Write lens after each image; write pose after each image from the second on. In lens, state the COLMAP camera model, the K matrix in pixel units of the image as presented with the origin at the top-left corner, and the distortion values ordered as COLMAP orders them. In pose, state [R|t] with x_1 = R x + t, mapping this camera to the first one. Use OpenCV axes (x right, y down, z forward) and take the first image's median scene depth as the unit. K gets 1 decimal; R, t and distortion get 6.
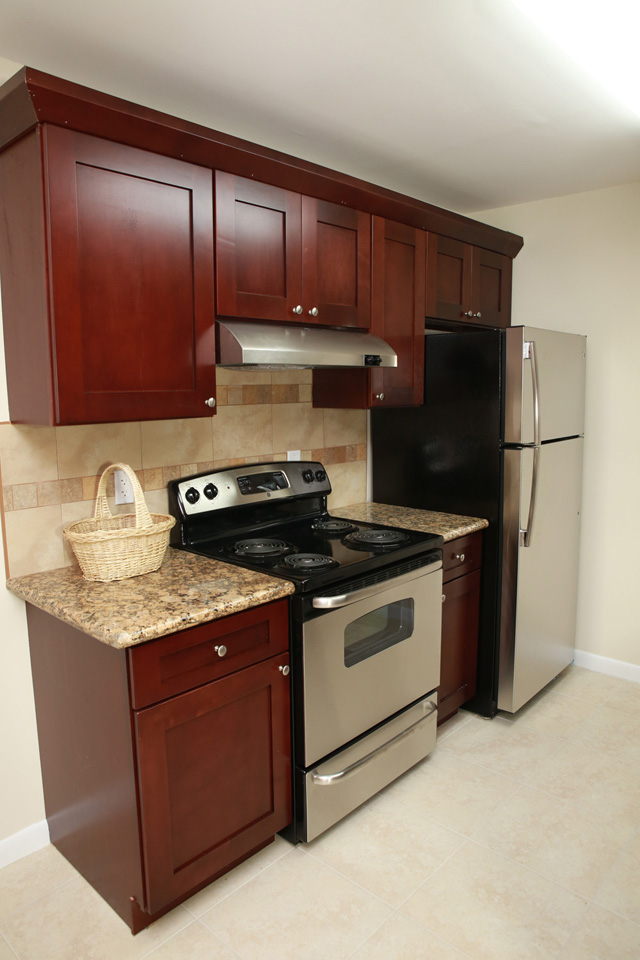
lens RADIAL K [[656.9, 0, 320.0], [0, 656.9, 480.0], [0, 0, 1]] dist [-0.138345, 0.099051]
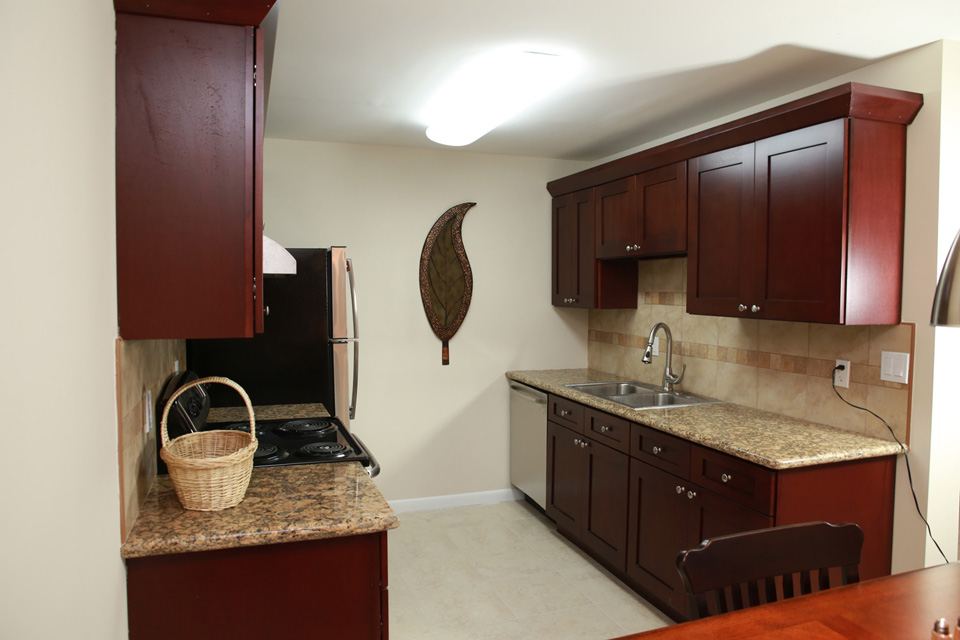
lens RADIAL K [[656.9, 0, 480.0], [0, 656.9, 320.0], [0, 0, 1]] dist [-0.138345, 0.099051]
pose [[0.453581, -0.032008, 0.890640, -1.007370], [0.121959, 0.992183, -0.026454, -0.037969], [-0.882831, 0.120620, 0.453939, 0.264518]]
